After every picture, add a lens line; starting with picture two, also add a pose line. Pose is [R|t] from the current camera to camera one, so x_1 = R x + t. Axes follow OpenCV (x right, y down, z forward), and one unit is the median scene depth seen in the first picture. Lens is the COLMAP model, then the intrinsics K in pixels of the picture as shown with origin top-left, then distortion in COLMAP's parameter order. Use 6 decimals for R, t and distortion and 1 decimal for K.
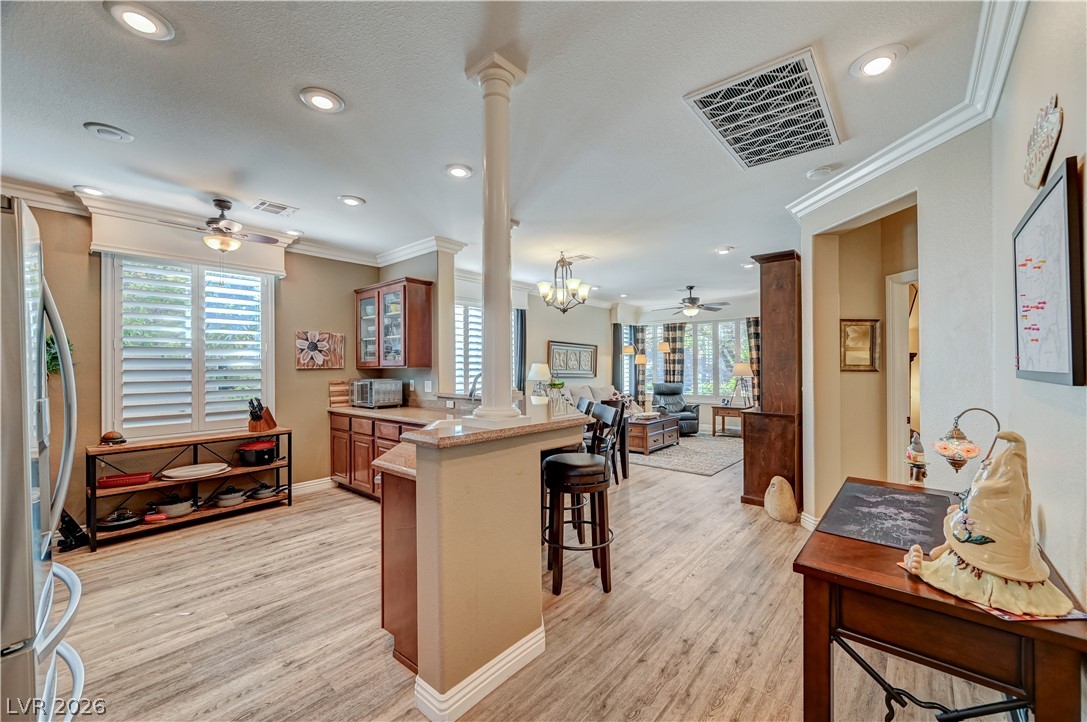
lens RADIAL K [[432.6, 0, 545.5], [0, 432.6, 363.8], [0, 0, 1]] dist [-0.003195, 0.001183]
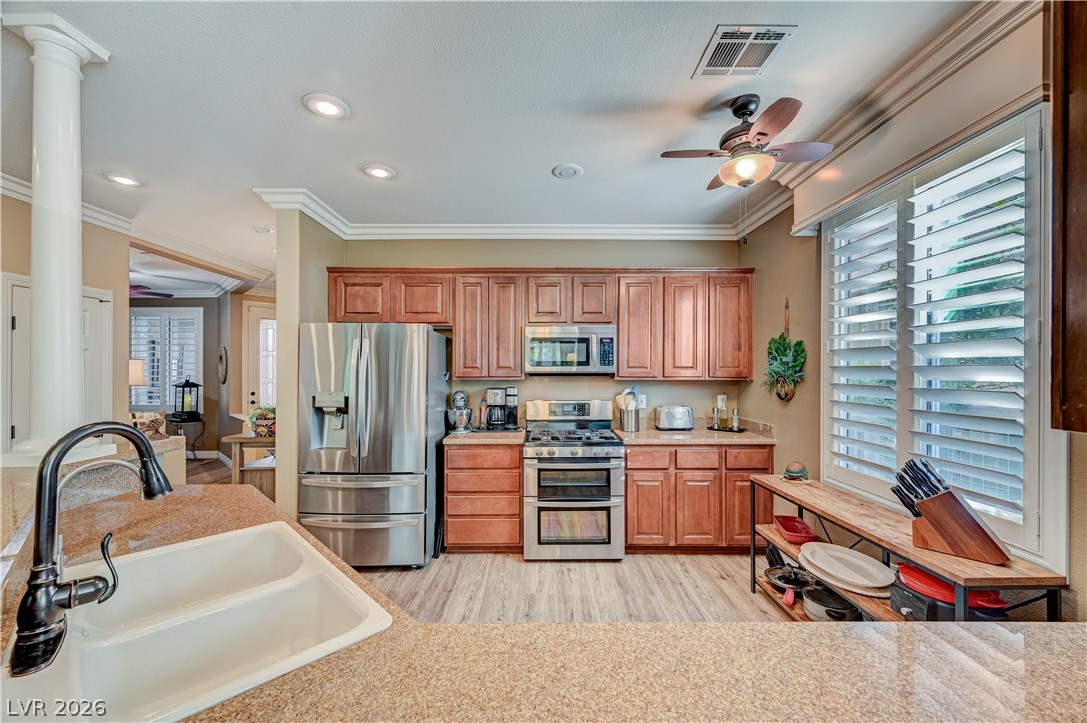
lens RADIAL K [[432.6, 0, 541.7], [0, 432.6, 366.4], [0, 0, 1]] dist [-0.003195, 0.001183]
pose [[-0.753278, 0.000019, -0.657702, -0.107280], [0.006479, 0.999952, -0.007391, -0.008487], [0.657670, -0.009829, -0.753242, 0.916520]]
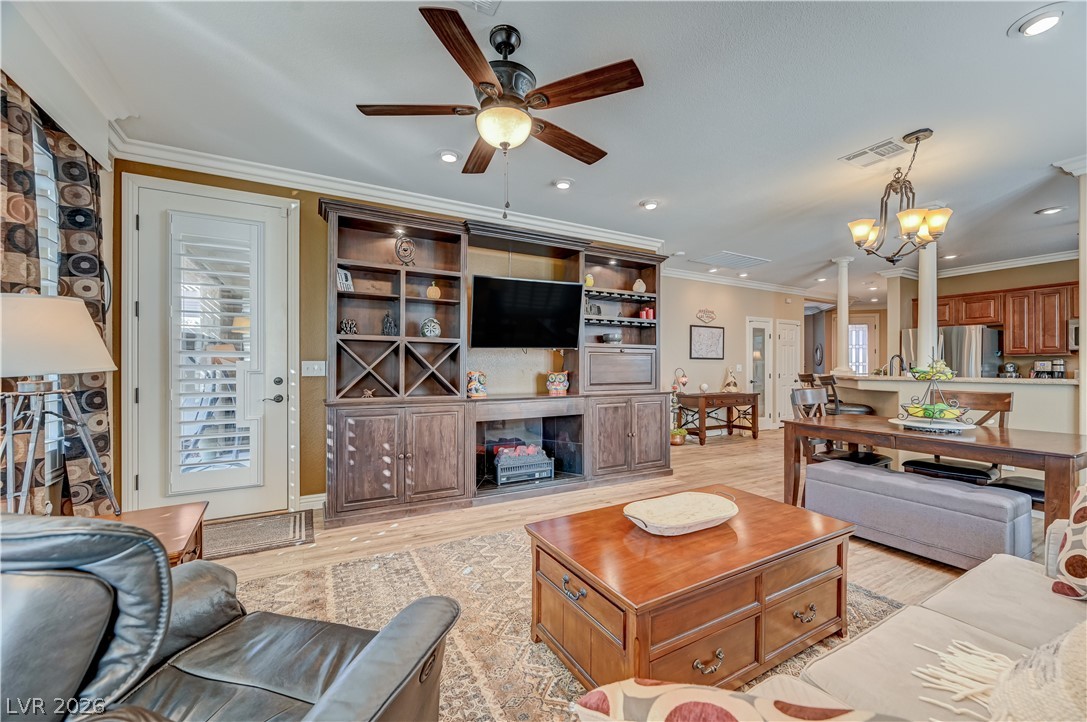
lens RADIAL K [[432.6, 0, 540.1], [0, 432.6, 365.6], [0, 0, 1]] dist [-0.003195, 0.001183]
pose [[-0.936685, 0.001922, 0.350168, 0.337426], [-0.000675, 0.999973, -0.007296, 0.047331], [-0.350173, -0.007070, -0.936658, 1.894394]]
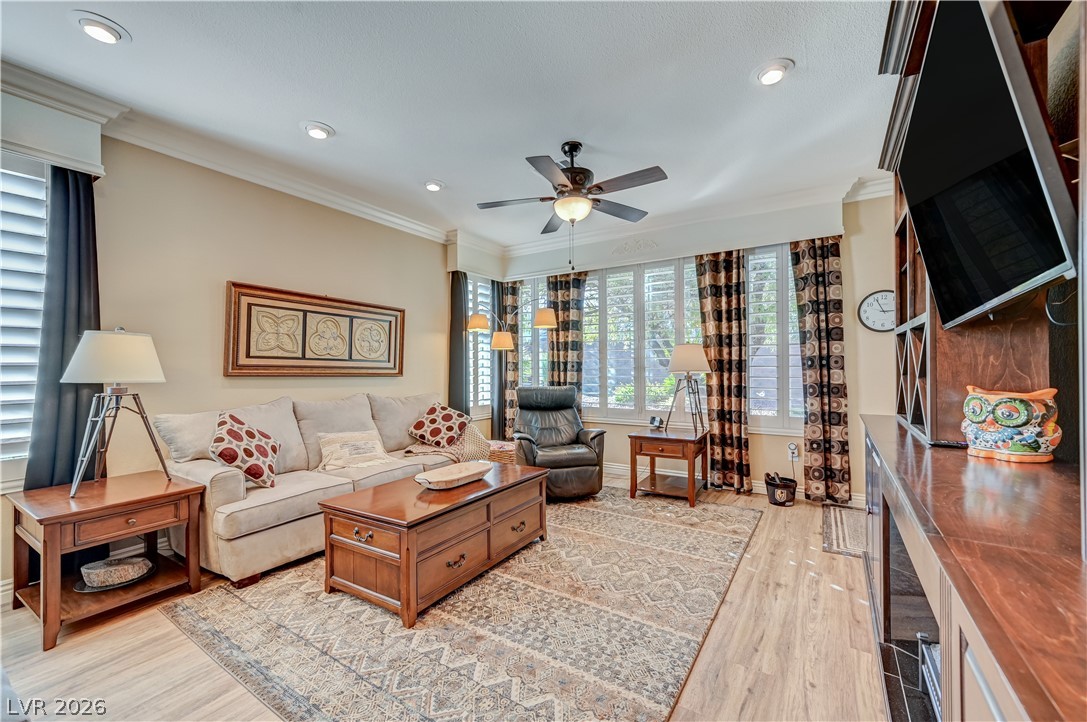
lens RADIAL K [[432.6, 0, 544.2], [0, 432.6, 367.6], [0, 0, 1]] dist [-0.003195, 0.001183]
pose [[0.990937, -0.001939, 0.134312, 0.389546], [0.001033, 0.999976, 0.006818, 0.035644], [-0.134322, -0.006617, 0.990916, 0.923335]]
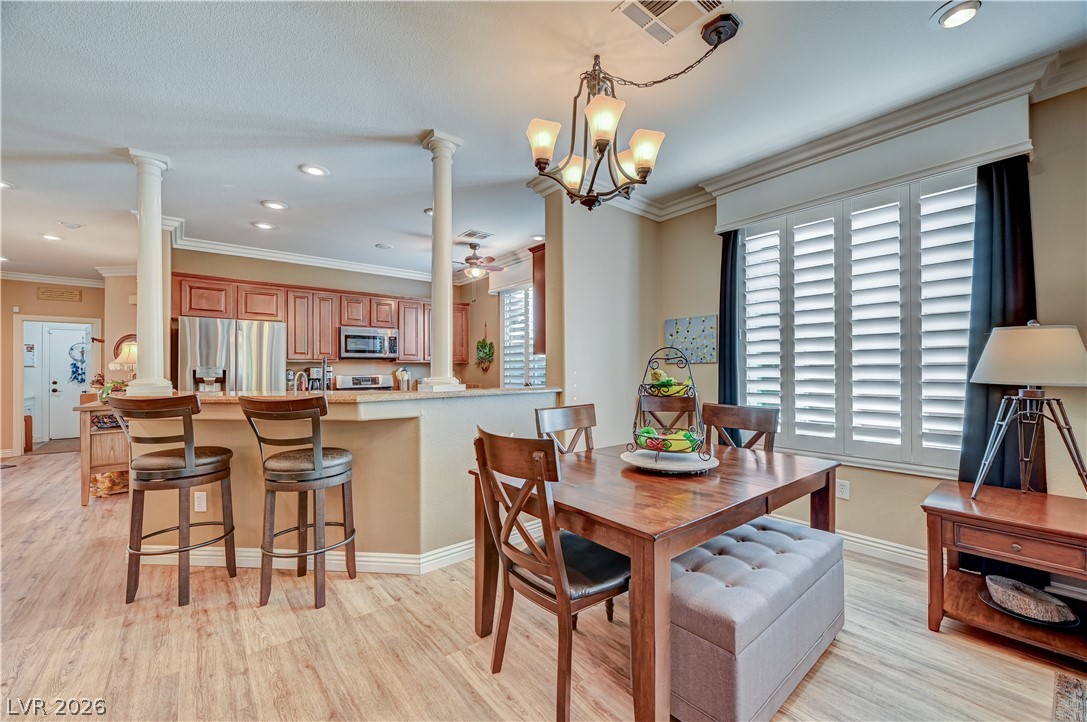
lens RADIAL K [[432.6, 0, 546.8], [0, 432.6, 366.1], [0, 0, 1]] dist [-0.003195, 0.001183]
pose [[-0.163455, -0.003471, -0.986545, 0.470351], [0.012618, 0.999905, -0.005609, 0.034207], [0.986470, -0.013365, -0.163396, 1.072125]]
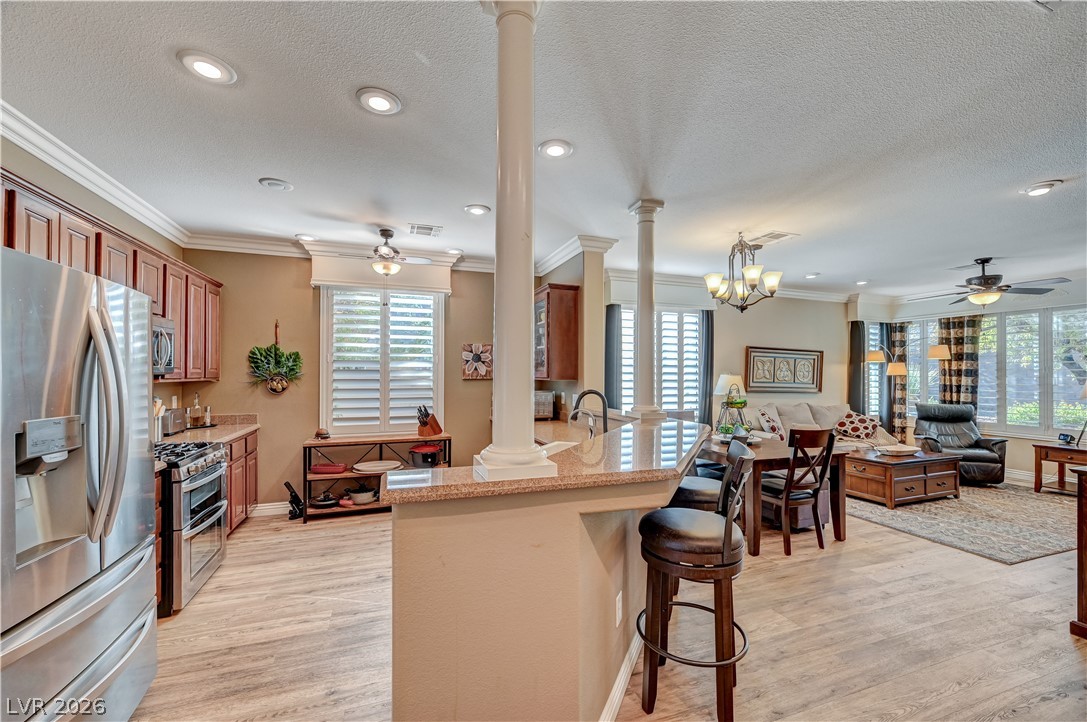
lens RADIAL K [[432.6, 0, 542.0], [0, 432.6, 370.8], [0, 0, 1]] dist [-0.003195, 0.001183]
pose [[0.870680, 0.005917, -0.491814, 0.115966], [-0.005678, 0.999982, 0.001979, -0.011524], [0.491817, 0.001069, 0.870698, 0.160520]]
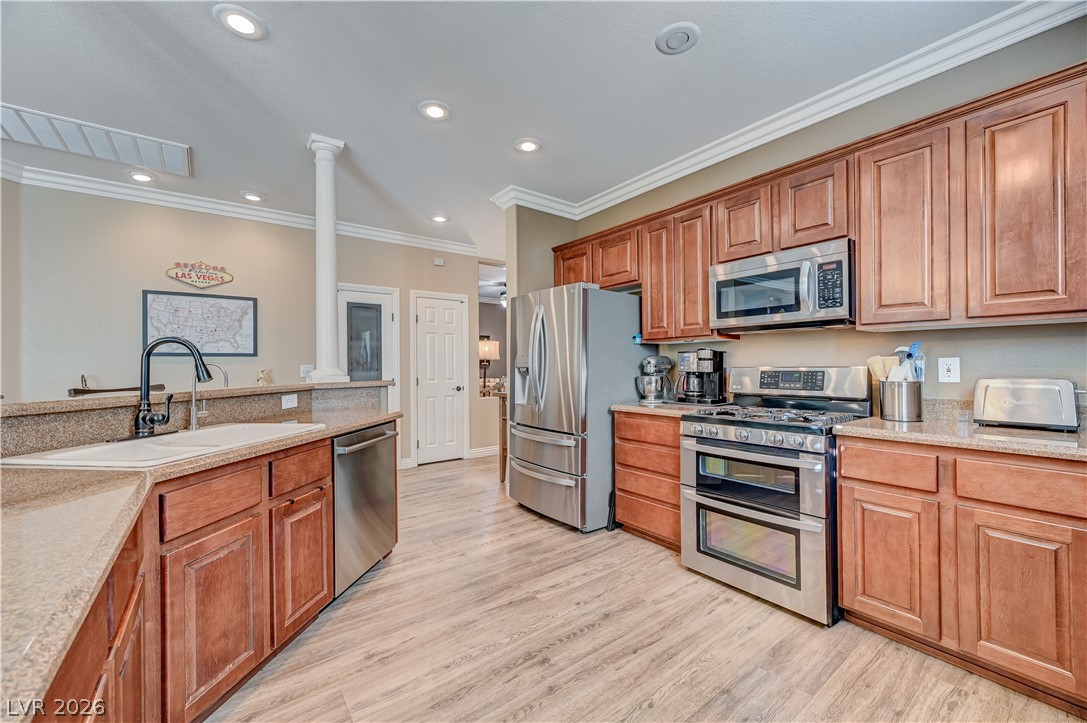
lens RADIAL K [[432.6, 0, 544.2], [0, 432.6, 362.4], [0, 0, 1]] dist [-0.003195, 0.001183]
pose [[-0.978153, 0.016199, 0.207252, -0.468269], [0.014382, 0.999844, -0.010270, 0.042606], [-0.207386, -0.007065, -0.978234, 0.939026]]
